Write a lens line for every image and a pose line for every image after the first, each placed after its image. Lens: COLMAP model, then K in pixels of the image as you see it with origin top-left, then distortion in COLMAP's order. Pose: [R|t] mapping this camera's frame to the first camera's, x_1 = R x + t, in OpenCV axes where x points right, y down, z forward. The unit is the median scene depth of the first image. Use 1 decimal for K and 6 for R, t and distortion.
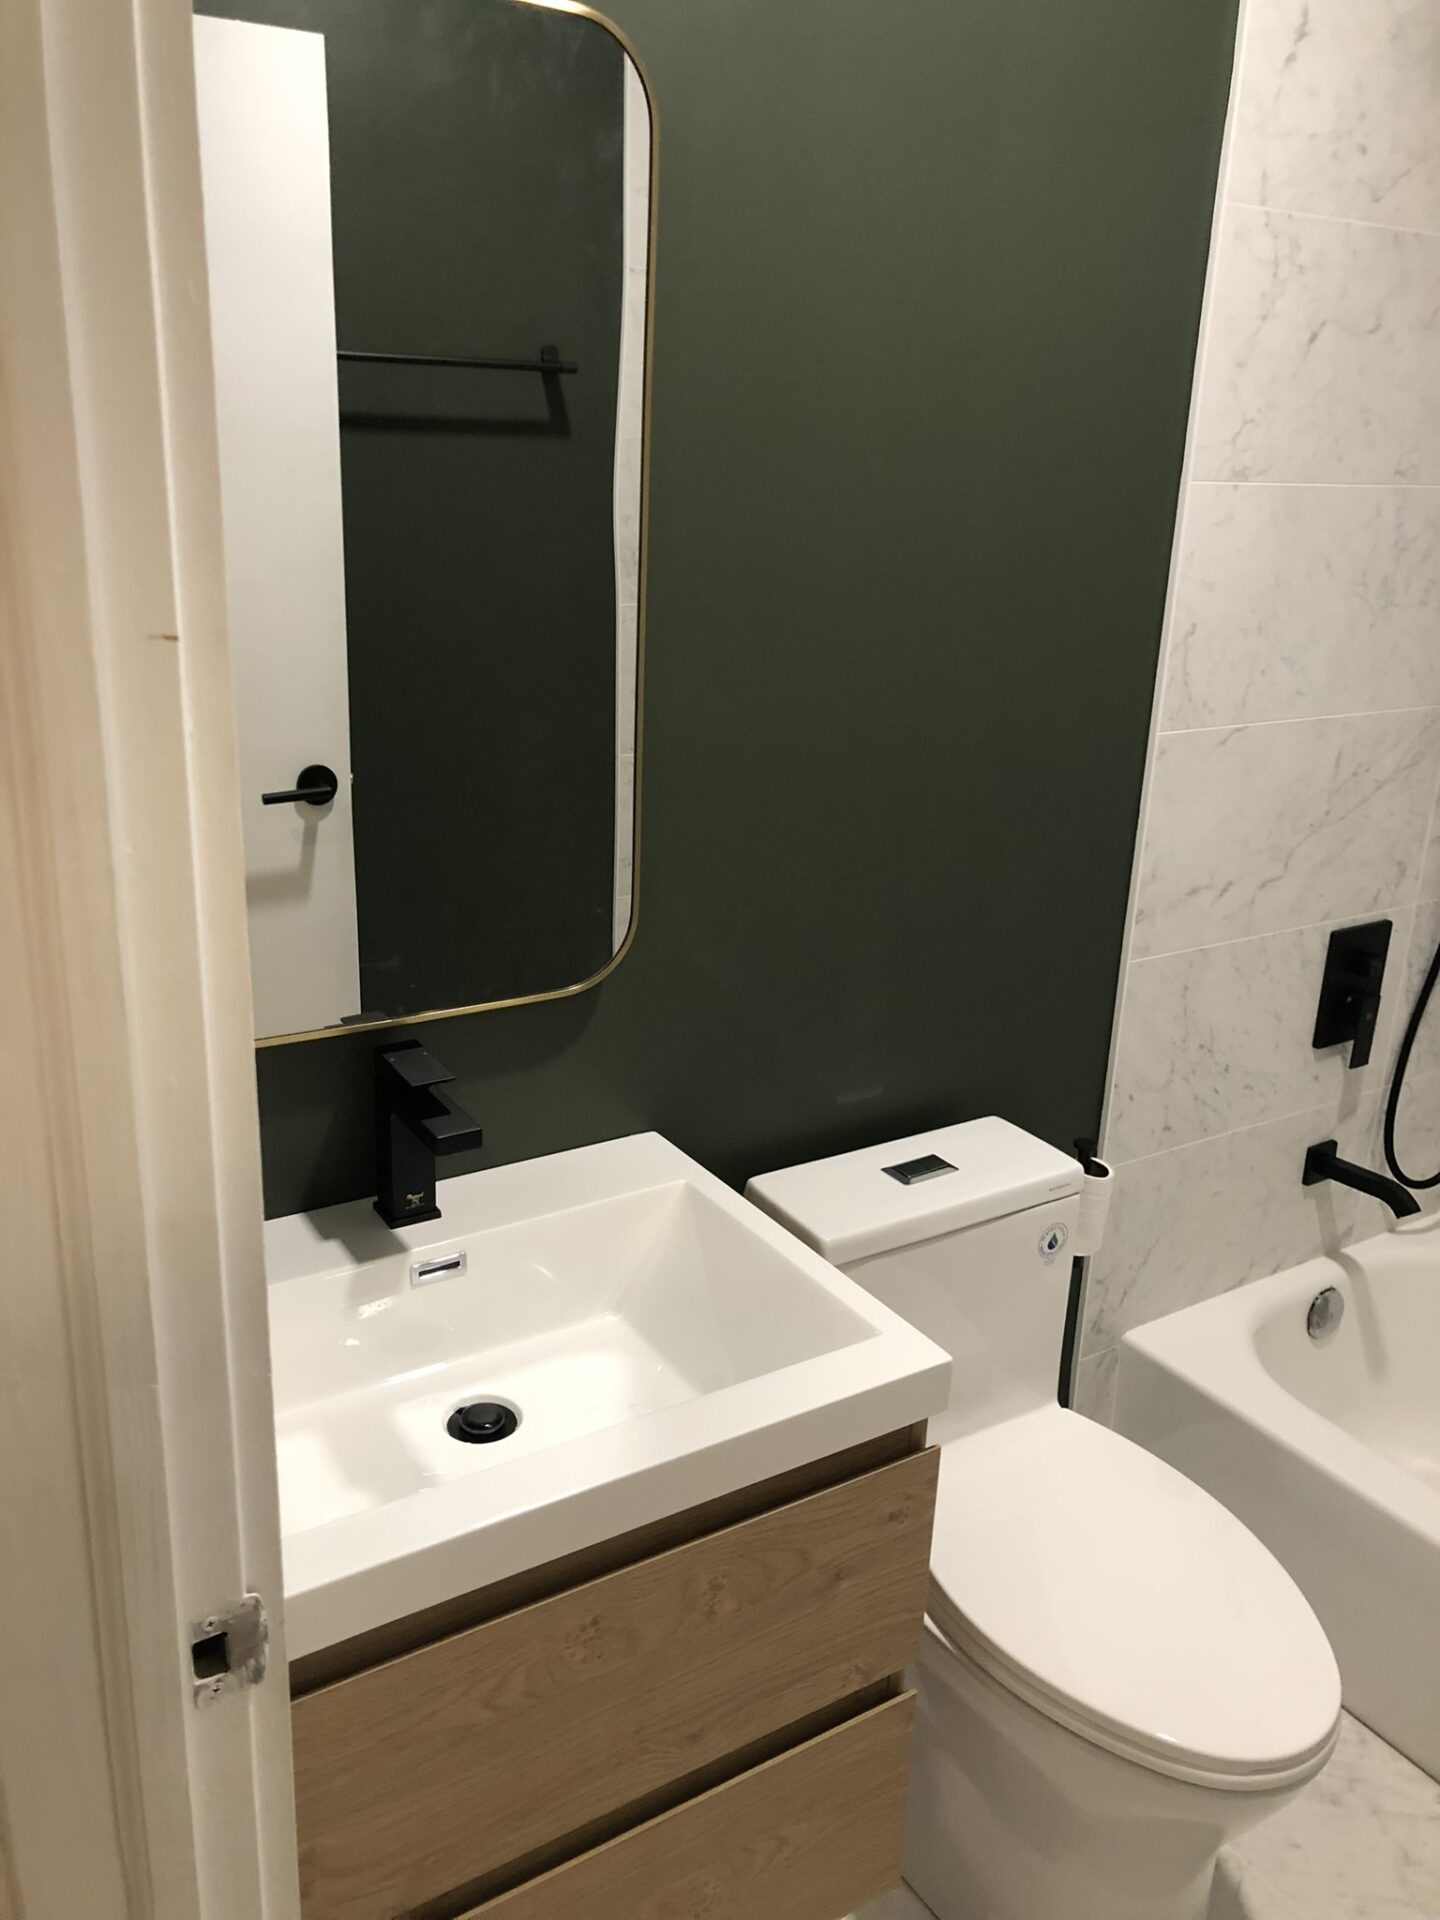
lens RADIAL K [[1589.6, 0, 721.8], [0, 1589.6, 958.2], [0, 0, 1]] dist [0.035668, -0.015932]
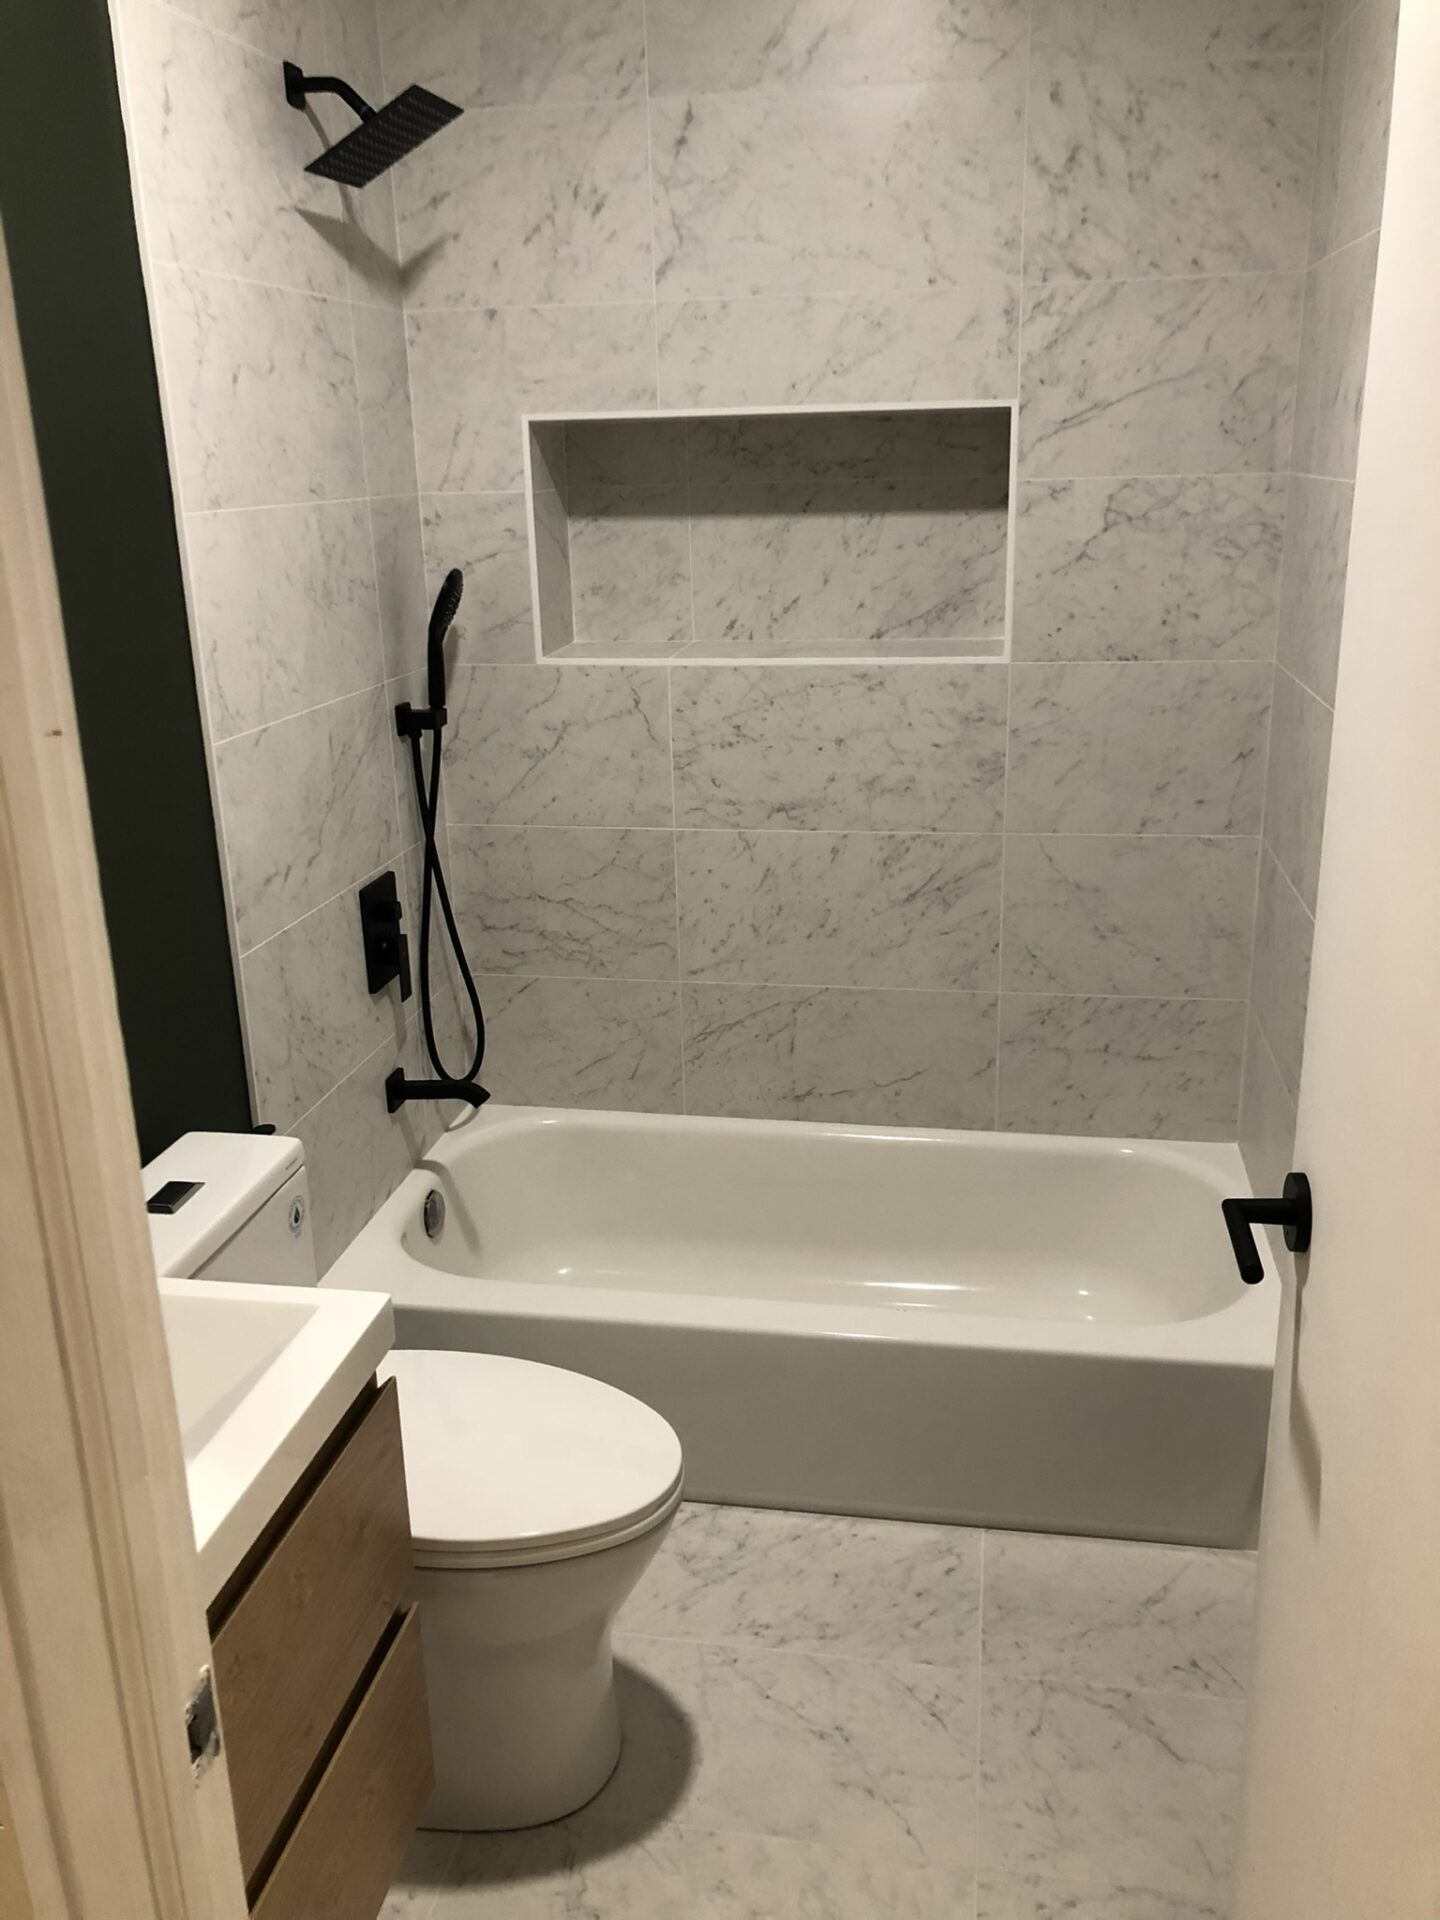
lens RADIAL K [[1589.6, 0, 718.7], [0, 1589.6, 959.4], [0, 0, 1]] dist [0.035668, -0.015932]
pose [[0.687844, -0.276211, 0.671252, -0.240069], [0.283293, 0.953584, 0.102091, -0.014599], [-0.668294, 0.119938, 0.734165, -0.004519]]
